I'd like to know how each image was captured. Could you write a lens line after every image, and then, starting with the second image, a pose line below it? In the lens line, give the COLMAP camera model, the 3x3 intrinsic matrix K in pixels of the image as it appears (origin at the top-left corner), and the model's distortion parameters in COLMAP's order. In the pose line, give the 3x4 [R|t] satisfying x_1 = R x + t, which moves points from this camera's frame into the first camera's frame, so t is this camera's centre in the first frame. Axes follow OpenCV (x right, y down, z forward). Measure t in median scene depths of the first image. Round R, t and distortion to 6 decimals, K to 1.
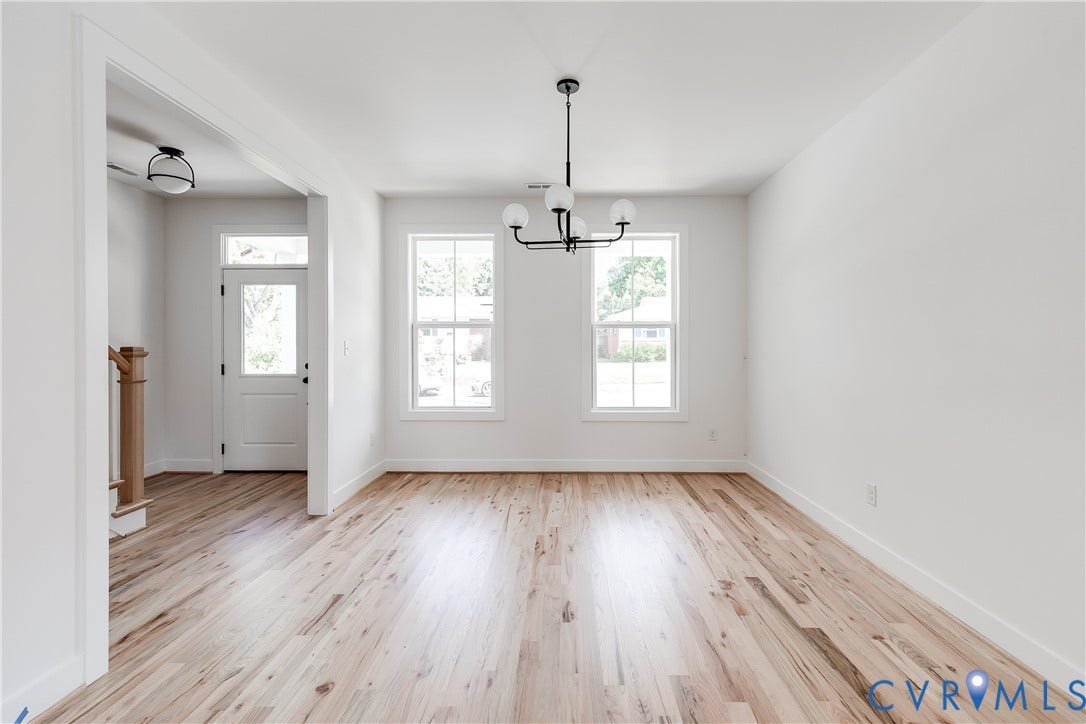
lens RADIAL K [[489.5, 0, 555.7], [0, 489.5, 348.8], [0, 0, 1]] dist [0.004089, -0.001434]
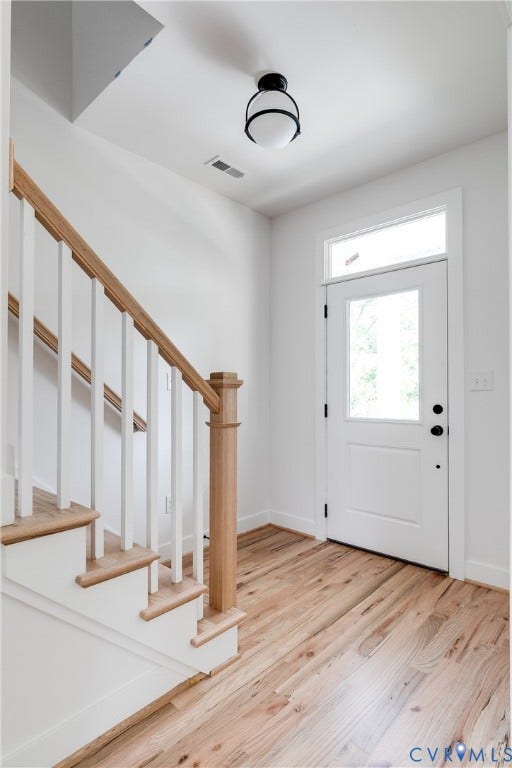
lens RADIAL K [[396.4, 0, 255.3], [0, 396.4, 385.6], [0, 0, 1]] dist [0.004652, 0.000217]
pose [[0.742047, -0.014488, -0.670191, -0.469269], [-0.004929, 0.999621, -0.027066, 0.028164], [0.670329, 0.023387, 0.741695, 0.627720]]
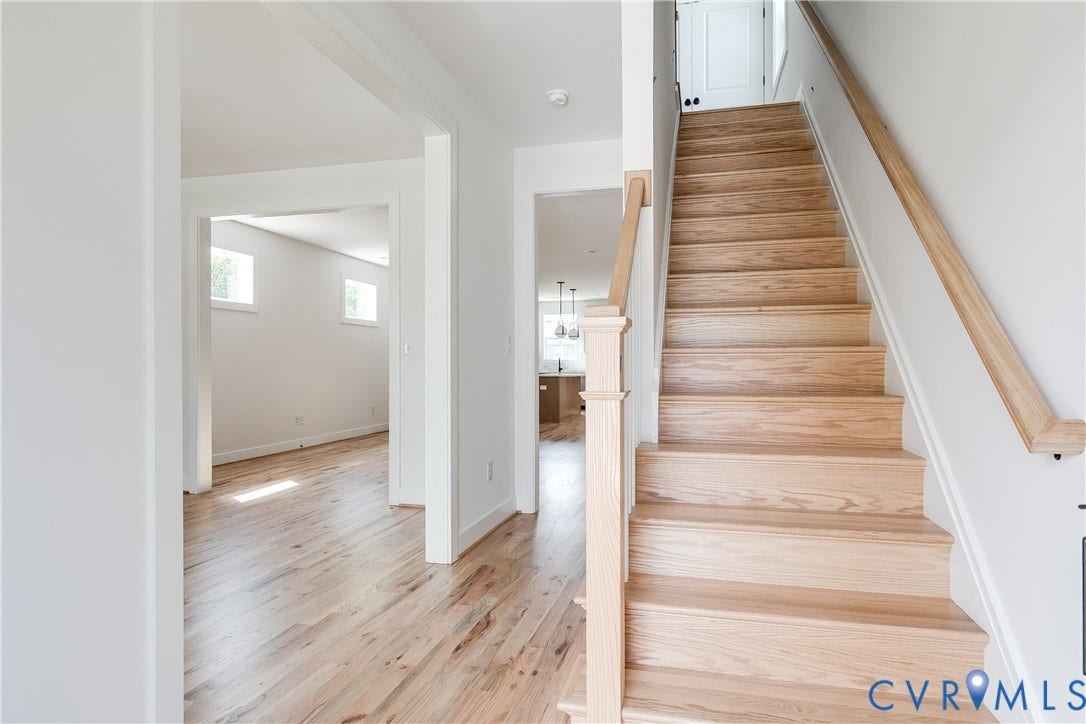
lens RADIAL K [[611.4, 0, 559.5], [0, 611.4, 362.9], [0, 0, 1]] dist [0.002964, 0.000668]
pose [[-0.977392, 0.002967, 0.211413, -0.929558], [0.003668, 0.999989, 0.002925, 0.035769], [-0.211402, 0.003634, -0.977392, 1.480284]]
